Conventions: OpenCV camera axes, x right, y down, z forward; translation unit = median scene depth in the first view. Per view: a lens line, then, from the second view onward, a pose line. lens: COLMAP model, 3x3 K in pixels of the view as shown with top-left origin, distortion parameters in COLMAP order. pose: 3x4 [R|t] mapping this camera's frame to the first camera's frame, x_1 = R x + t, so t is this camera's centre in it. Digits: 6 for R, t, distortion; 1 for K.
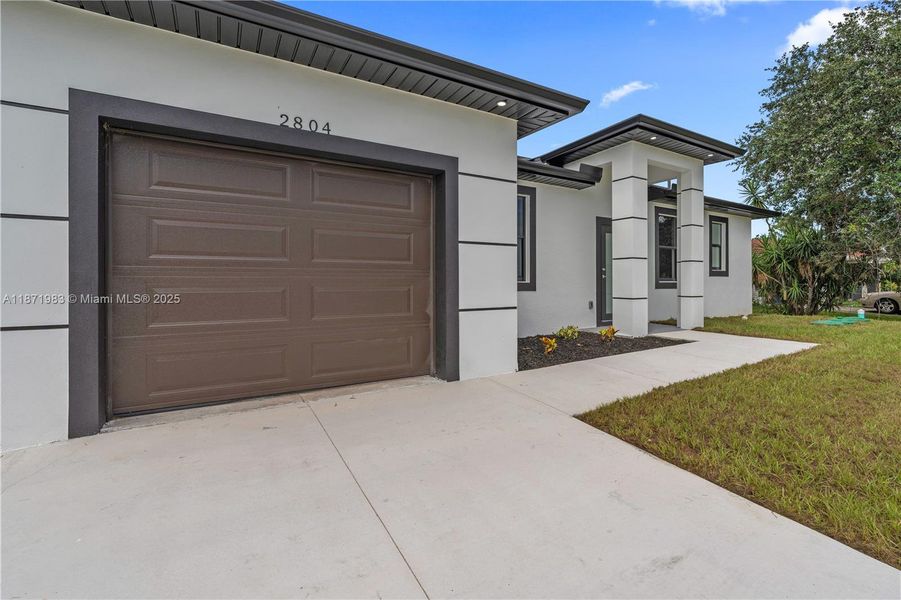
lens RADIAL K [[407.7, 0, 450.5], [0, 407.7, 300.0], [0, 0, 1]] dist [-0.001698, -0.000162]
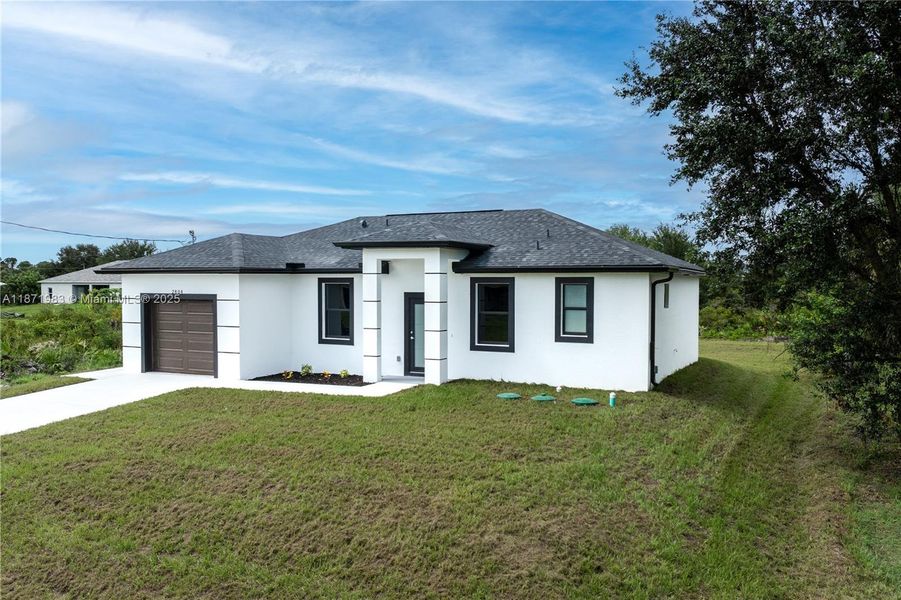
lens RADIAL K [[678.7, 0, 450.5], [0, 678.7, 300.0], [0, 0, 1]] dist [-0.006035, -0.000957]
pose [[0.549149, 0.021055, -0.835459, 2.477408], [-0.038101, 0.999274, 0.000139, -0.200374], [0.834855, 0.031756, 0.549553, -0.088114]]
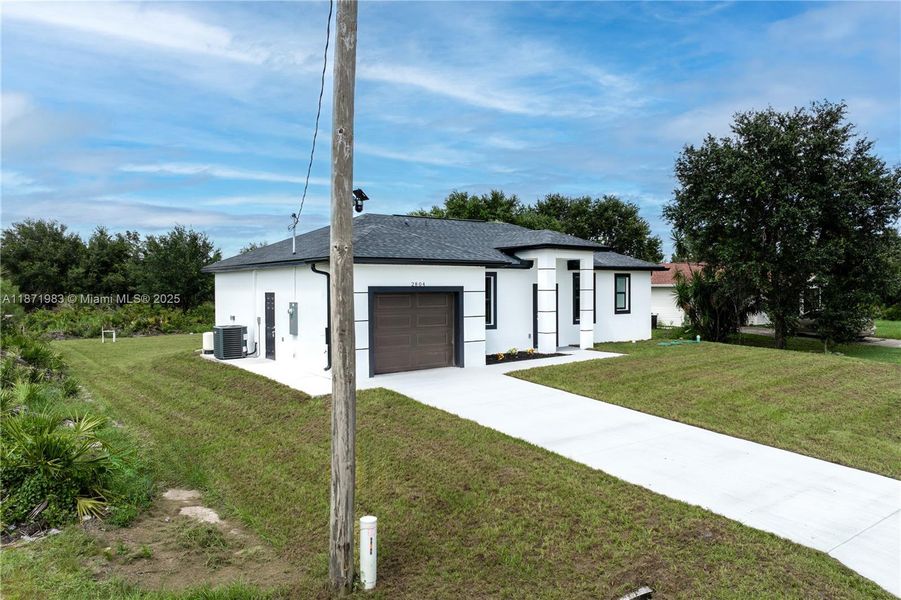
lens RADIAL K [[678.7, 0, 450.5], [0, 678.7, 300.0], [0, 0, 1]] dist [-0.006035, -0.000957]
pose [[0.994889, -0.007451, 0.100700, -0.287081], [0.009728, 0.999707, -0.022146, -0.084139], [-0.100506, 0.023012, 0.994670, -1.922419]]
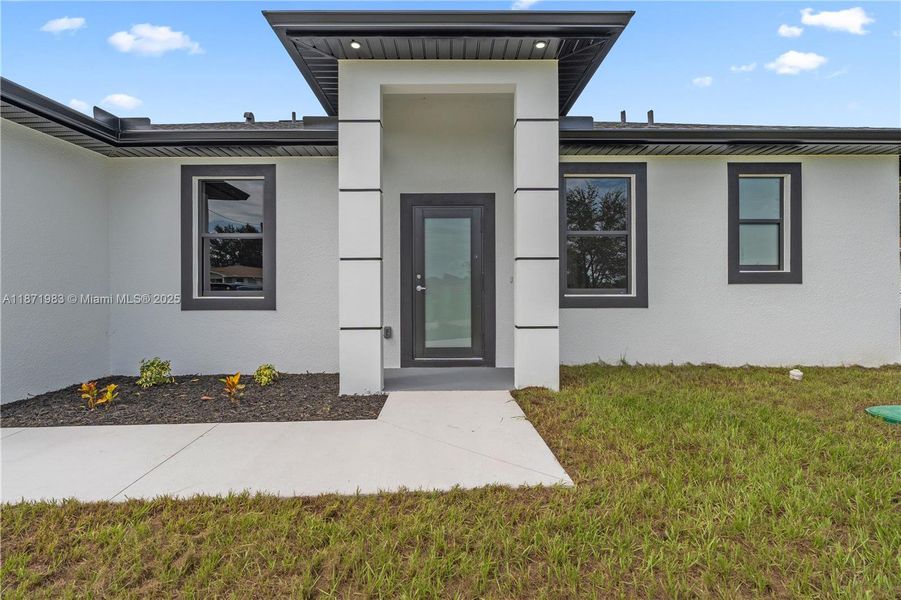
lens RADIAL K [[420.5, 0, 443.1], [0, 420.5, 292.6], [0, 0, 1]] dist [0.002594, 0.000098]
pose [[0.860624, 0.001487, -0.509239, 0.818235], [-0.021526, 0.999208, -0.033461, -0.031133], [0.508786, 0.039759, 0.859974, 0.514385]]
